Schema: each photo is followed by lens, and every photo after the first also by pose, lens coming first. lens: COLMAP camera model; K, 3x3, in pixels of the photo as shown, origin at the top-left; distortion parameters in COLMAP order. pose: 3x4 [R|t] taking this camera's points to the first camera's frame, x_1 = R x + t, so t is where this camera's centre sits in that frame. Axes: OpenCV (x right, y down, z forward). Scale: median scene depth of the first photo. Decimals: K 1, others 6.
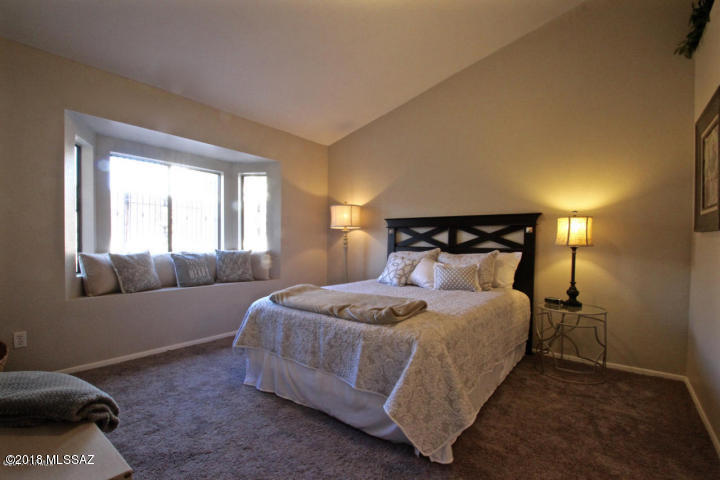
lens RADIAL K [[334.2, 0, 361.5], [0, 334.2, 246.2], [0, 0, 1]] dist [-0.004536, -0.001923]
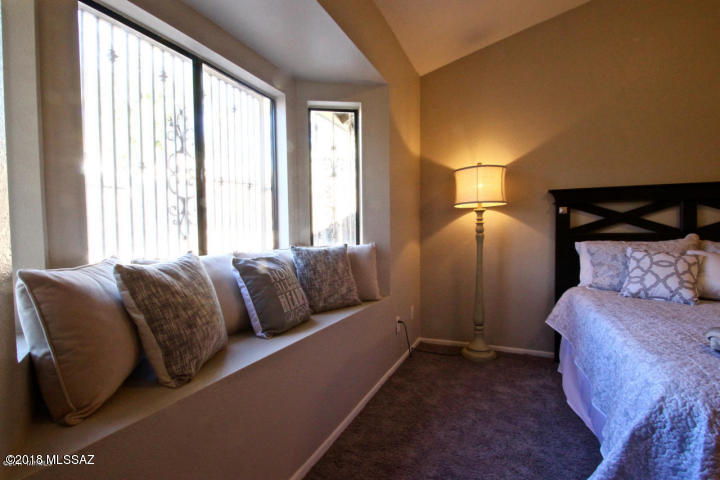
lens RADIAL K [[355.0, 0, 361.8], [0, 355.0, 241.6], [0, 0, 1]] dist [0.000593, -0.004906]
pose [[0.971698, -0.024696, 0.234933, -0.512709], [0.022013, 0.999659, 0.014036, -0.002279], [-0.235199, -0.008467, 0.971910, 0.517807]]
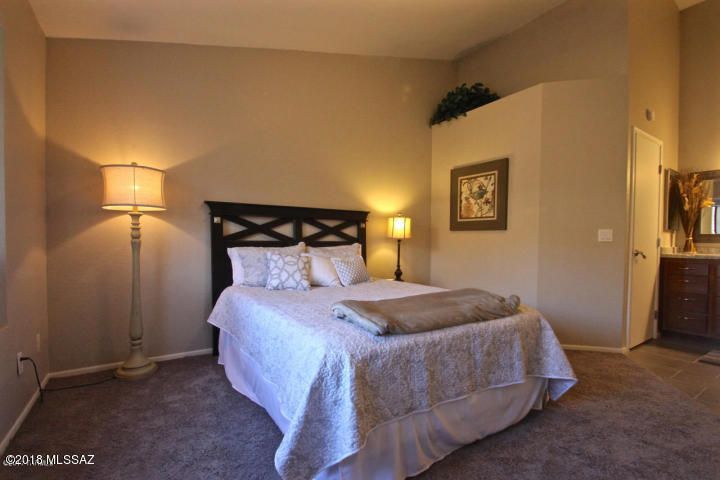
lens RADIAL K [[334.2, 0, 354.5], [0, 334.2, 240.7], [0, 0, 1]] dist [-0.004536, -0.001923]
pose [[0.336541, -0.008951, 0.941626, -0.565924], [0.004735, 0.999958, 0.007813, -0.003748], [-0.941657, 0.001830, 0.336569, 0.572344]]
